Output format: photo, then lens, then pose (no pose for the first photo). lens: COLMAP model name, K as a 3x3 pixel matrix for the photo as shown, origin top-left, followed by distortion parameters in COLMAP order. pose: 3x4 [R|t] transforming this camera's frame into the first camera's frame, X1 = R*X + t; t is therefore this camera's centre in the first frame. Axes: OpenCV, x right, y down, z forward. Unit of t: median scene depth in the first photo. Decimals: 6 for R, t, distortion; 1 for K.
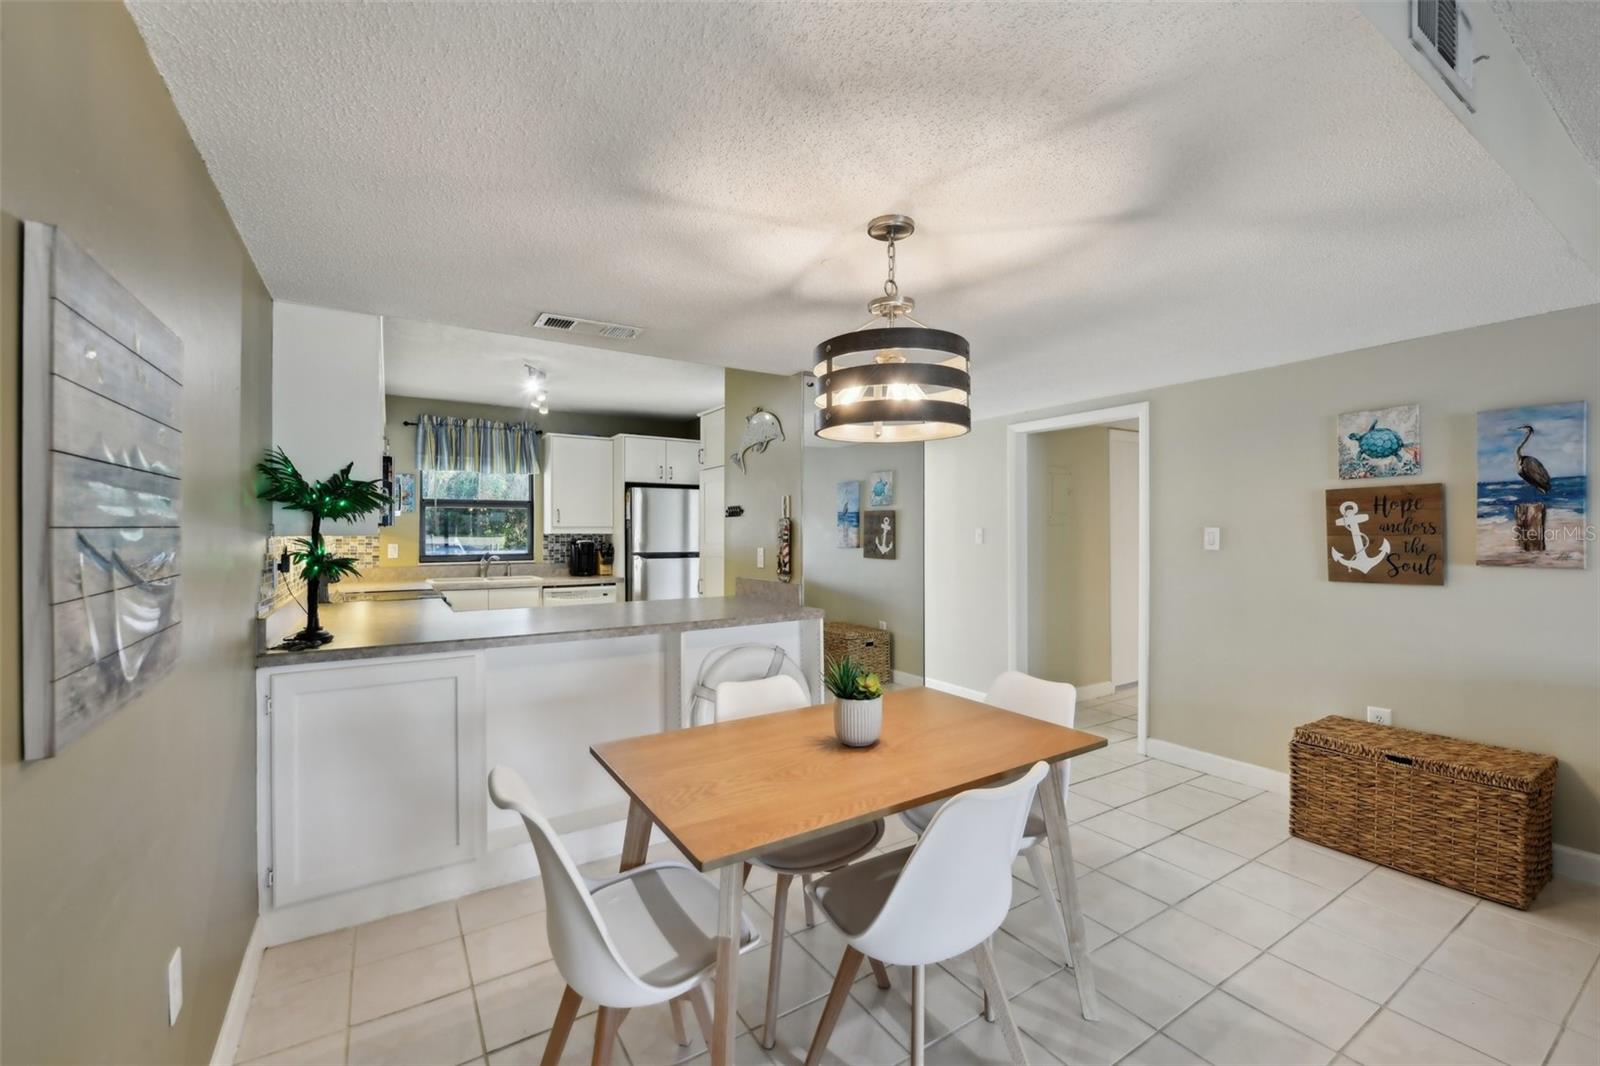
lens RADIAL K [[728.9, 0, 787.7], [0, 728.9, 526.3], [0, 0, 1]] dist [-0.036085, 0.000056]
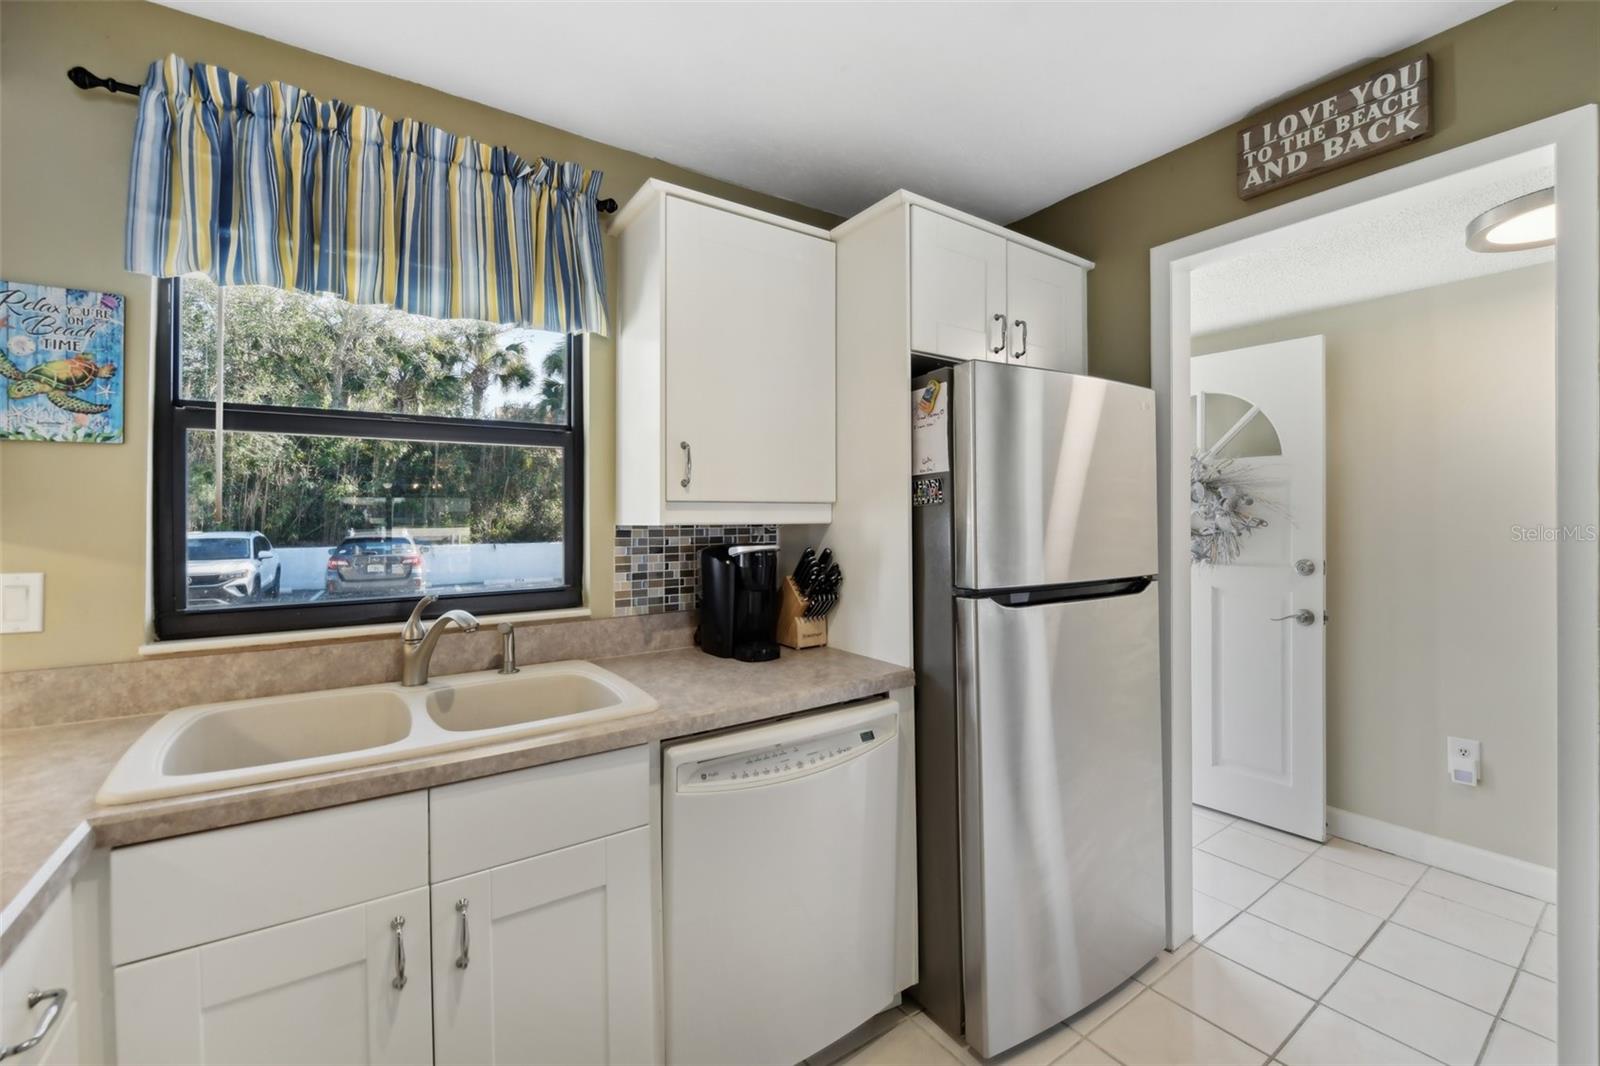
lens RADIAL K [[671.5, 0, 810.9], [0, 671.5, 507.6], [0, 0, 1]] dist [-0.021913, -0.000437]
pose [[0.994629, -0.005239, 0.103373, -0.557463], [0.006402, 0.999920, -0.010926, 0.012126], [-0.103307, 0.011530, 0.994583, 1.376253]]
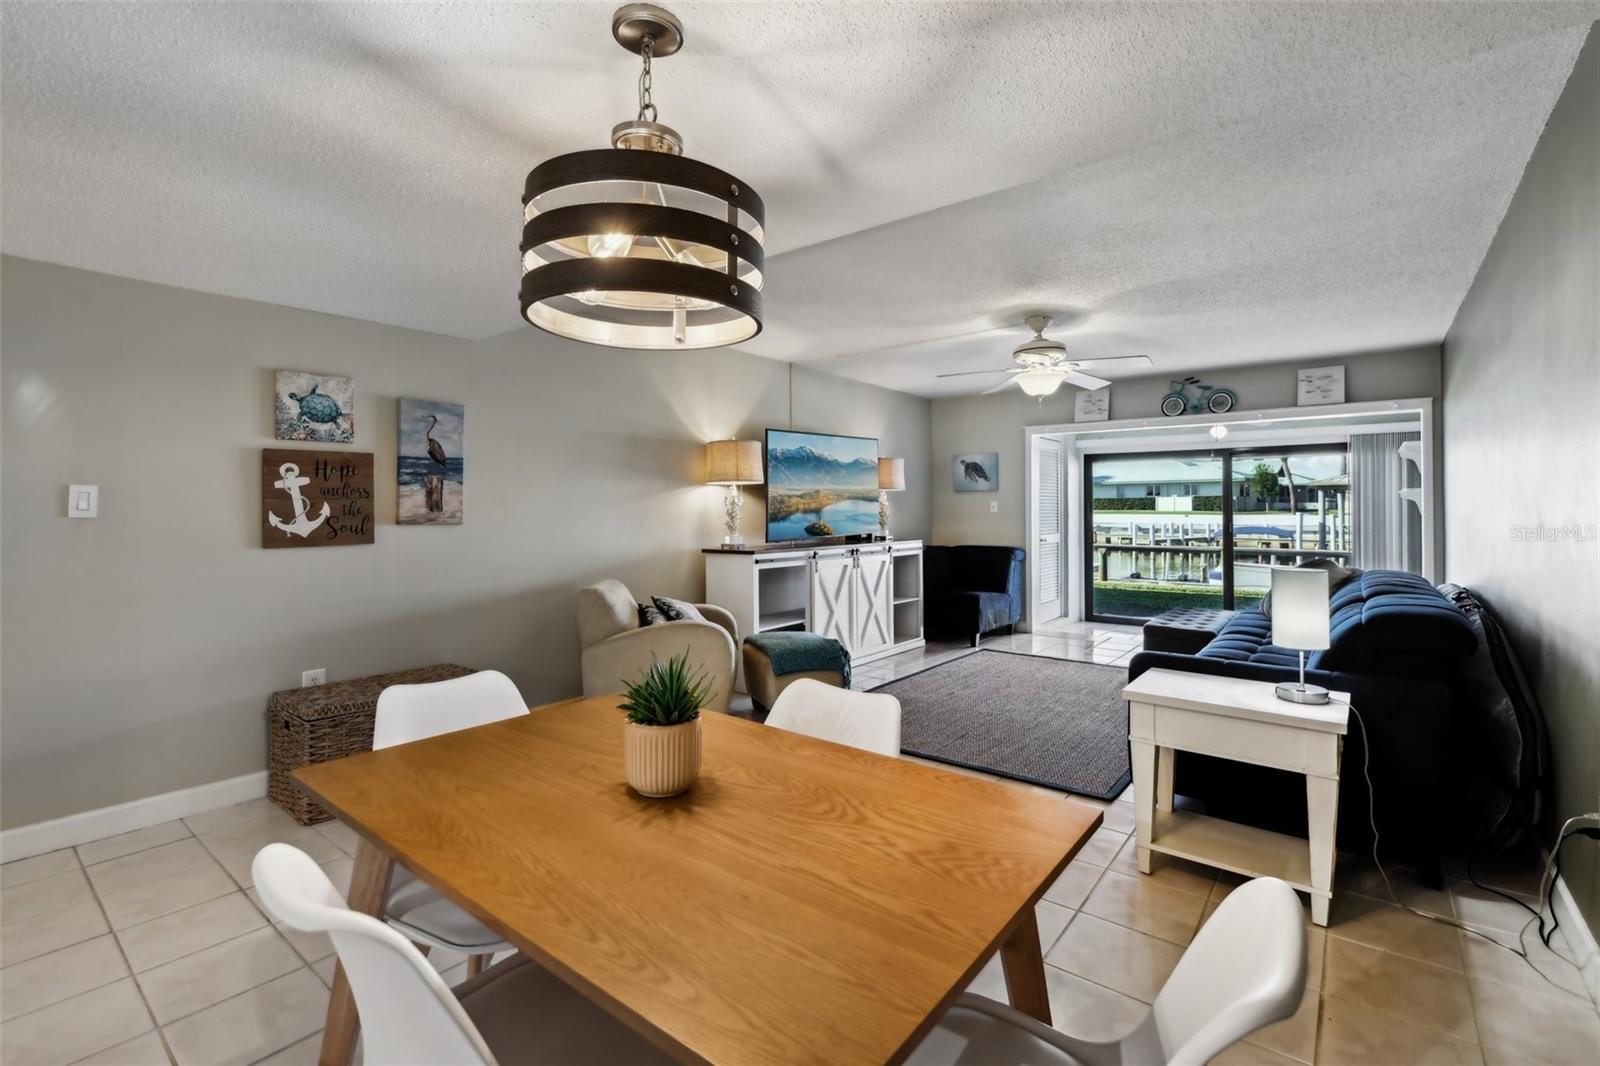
lens RADIAL K [[699.2, 0, 806.2], [0, 699.2, 512.0], [0, 0, 1]] dist [-0.010960, 0.000225]
pose [[-0.380639, 0.002637, 0.924720, -0.328579], [-0.002715, 0.999988, -0.003969, 0.031525], [-0.924720, -0.004021, -0.380628, 0.690161]]
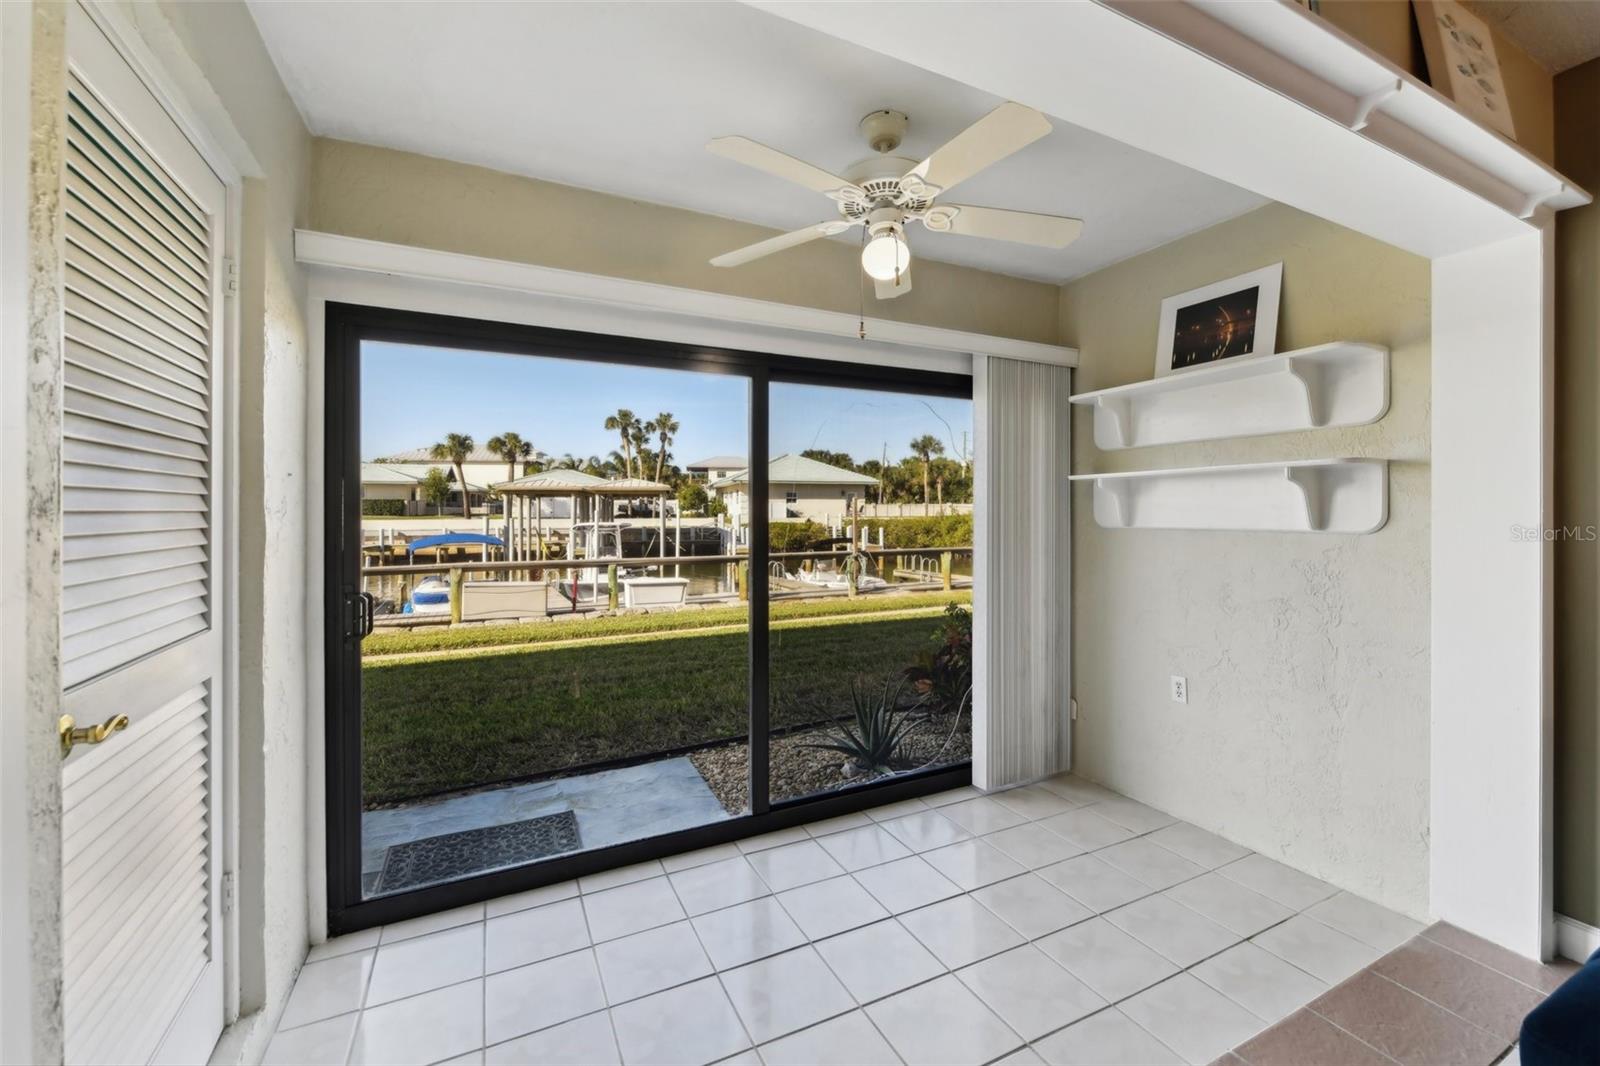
lens RADIAL K [[671.5, 0, 810.9], [0, 671.5, 507.6], [0, 0, 1]] dist [-0.021913, -0.000437]
pose [[-0.998192, 0.009172, 0.059398, 1.157964], [0.008350, 0.999866, -0.014066, 0.020010], [-0.059519, -0.013545, -0.998135, -0.619506]]
